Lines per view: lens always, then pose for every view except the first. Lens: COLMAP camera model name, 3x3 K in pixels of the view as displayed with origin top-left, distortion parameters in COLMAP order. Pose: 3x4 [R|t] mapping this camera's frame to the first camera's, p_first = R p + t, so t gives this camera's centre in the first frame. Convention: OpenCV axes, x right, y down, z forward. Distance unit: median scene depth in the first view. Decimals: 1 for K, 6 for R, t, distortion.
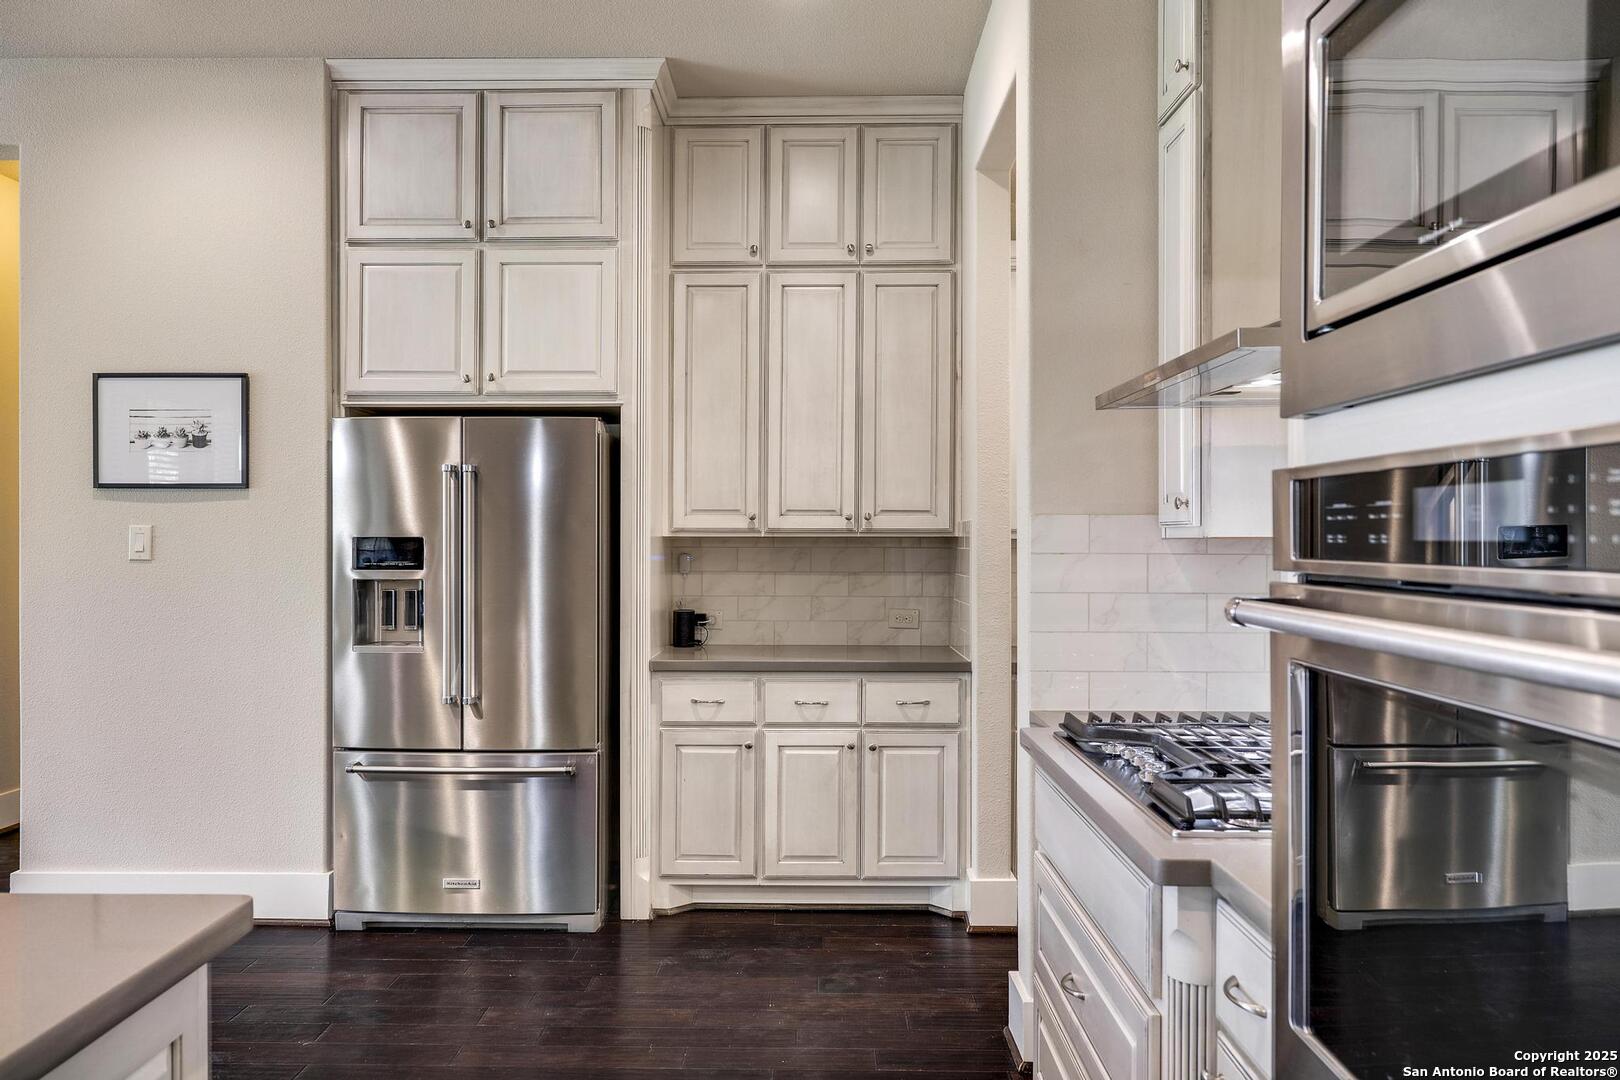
lens RADIAL K [[1201.8, 0, 806.9], [0, 1201.8, 544.1], [0, 0, 1]] dist [-0.003508, -0.001284]
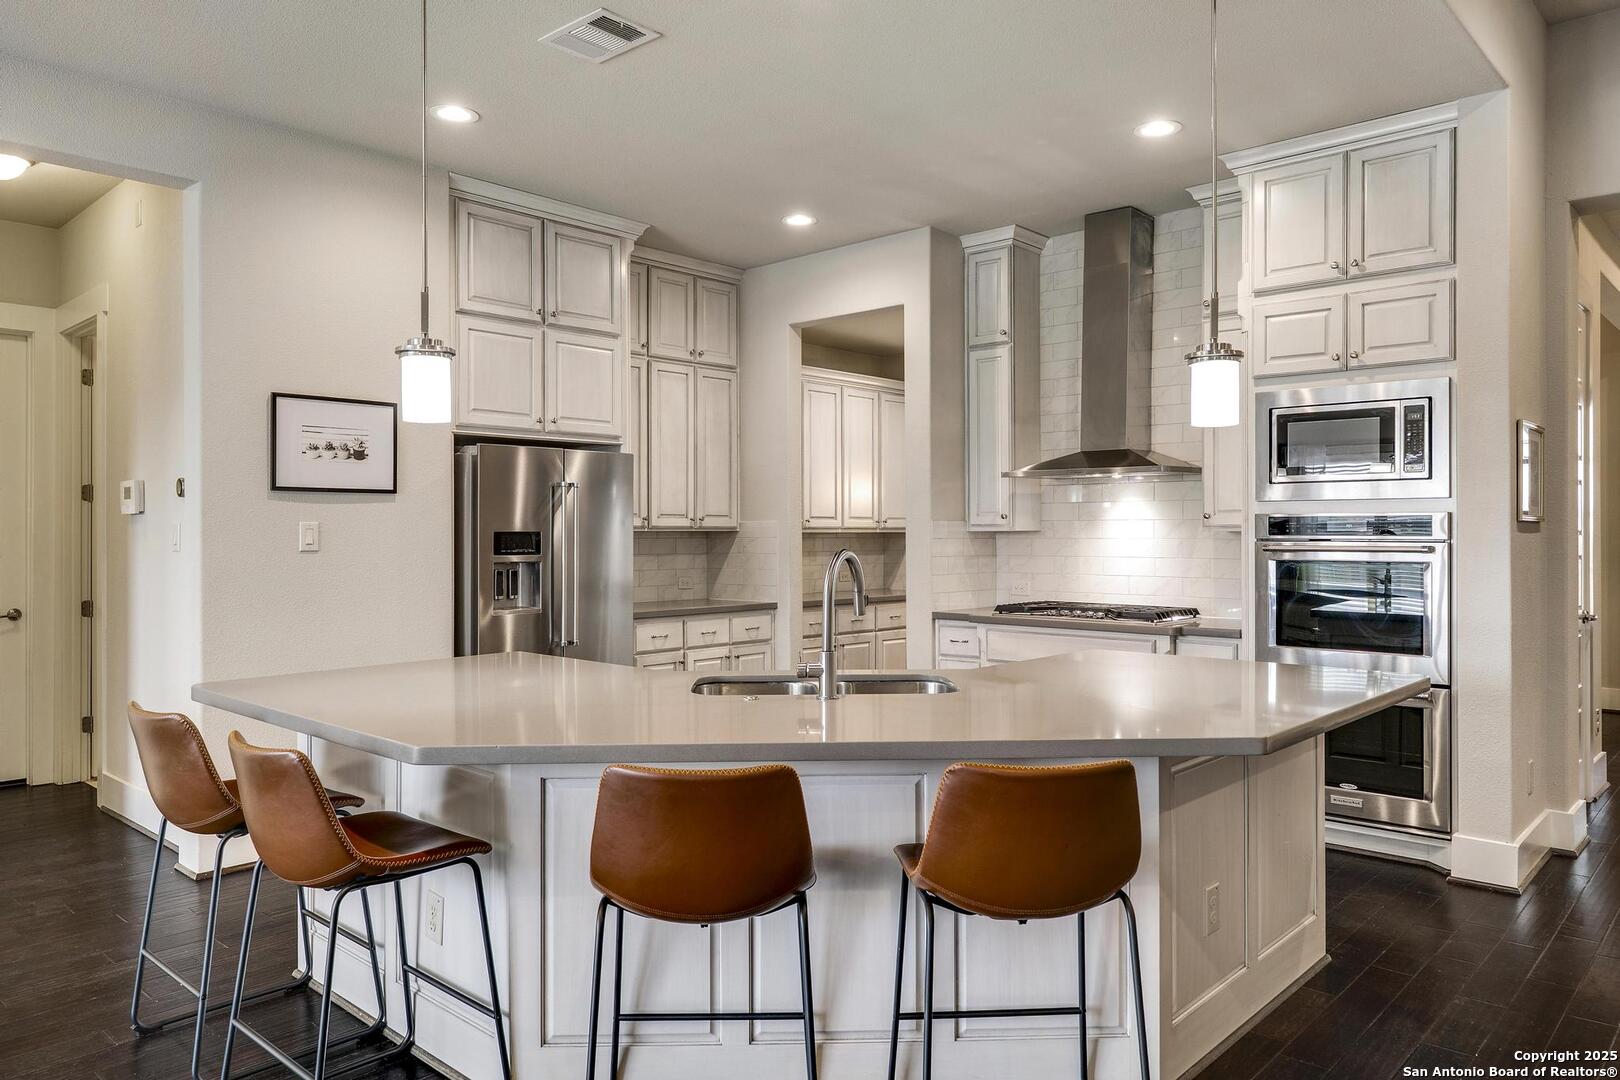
lens RADIAL K [[1098.1, 0, 809.6], [0, 1098.1, 535.0], [0, 0, 1]] dist [-0.004718, -0.000156]
pose [[0.665555, -0.003678, 0.746340, -1.034587], [0.006777, 0.999976, -0.001116, 0.001689], [-0.746318, 0.005801, 0.665564, -0.101536]]
